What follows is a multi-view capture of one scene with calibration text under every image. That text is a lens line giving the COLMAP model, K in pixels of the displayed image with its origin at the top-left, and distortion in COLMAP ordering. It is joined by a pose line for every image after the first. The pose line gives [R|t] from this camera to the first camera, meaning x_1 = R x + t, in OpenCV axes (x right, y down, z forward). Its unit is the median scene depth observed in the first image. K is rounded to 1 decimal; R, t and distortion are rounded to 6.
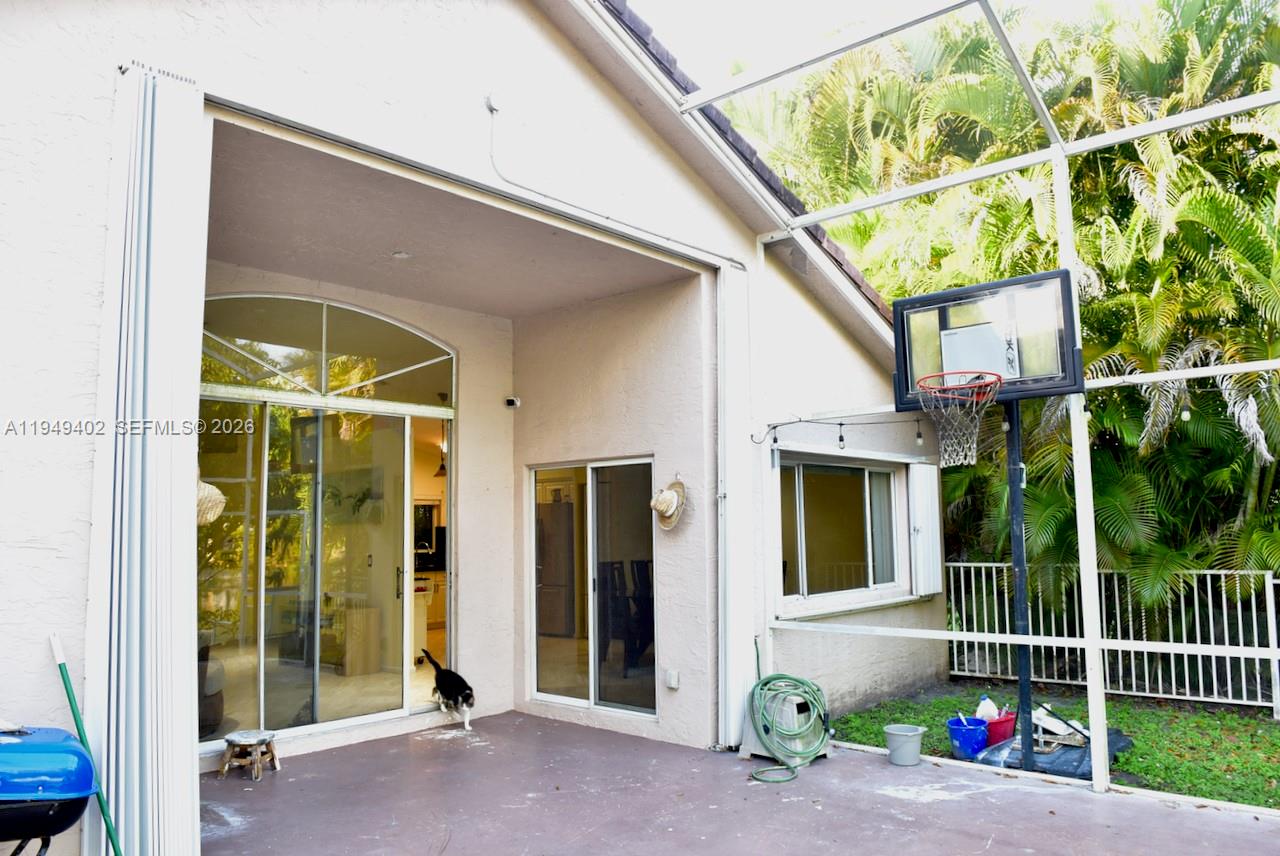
lens RADIAL K [[912.8, 0, 640.0], [0, 912.8, 428.0], [0, 0, 1]] dist [-0.005953, -0.001597]
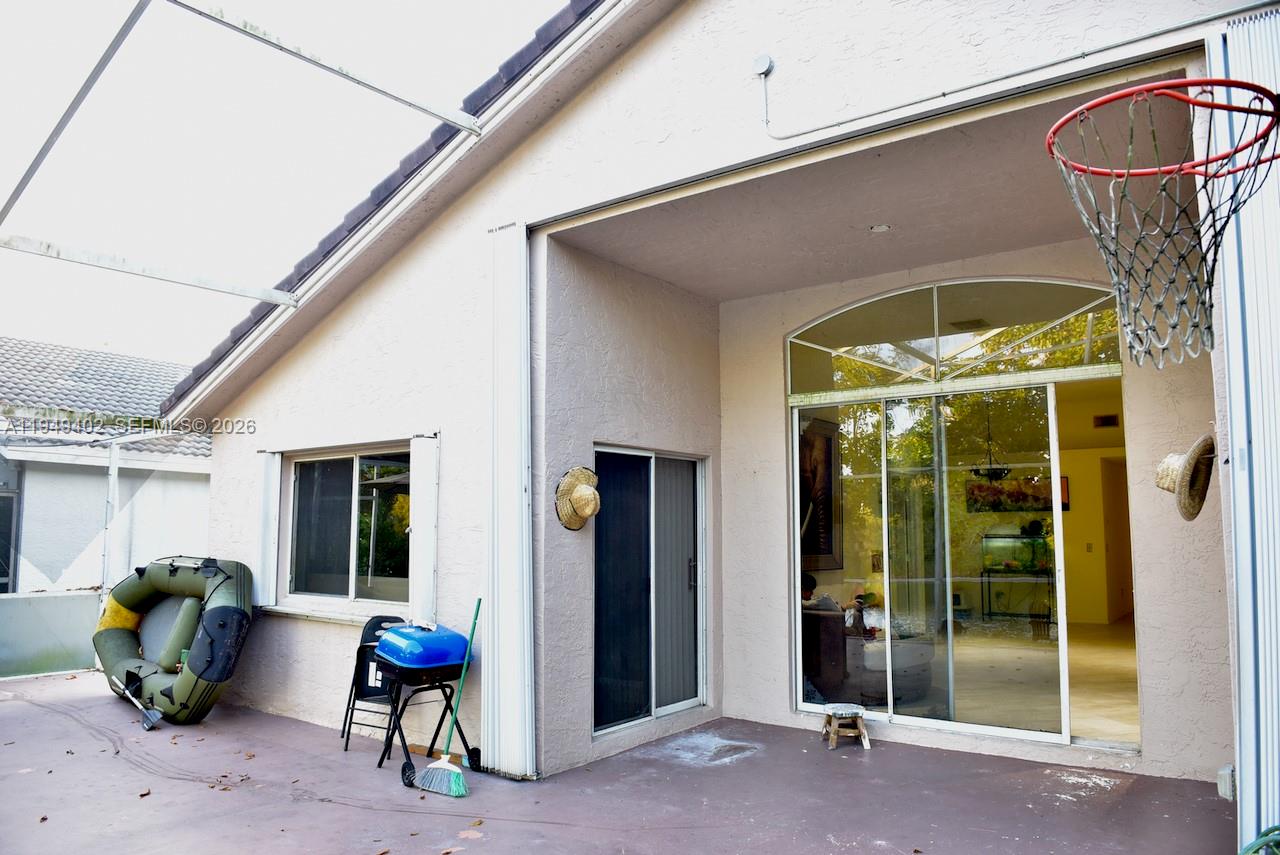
lens RADIAL K [[874.2, 0, 640.0], [0, 874.2, 427.5], [0, 0, 1]] dist [-0.053903, -0.001635]
pose [[0.063592, -0.087961, -0.994092, 0.589904], [0.099063, 0.991745, -0.081416, 0.061192], [0.993047, -0.093300, 0.071781, 0.671978]]
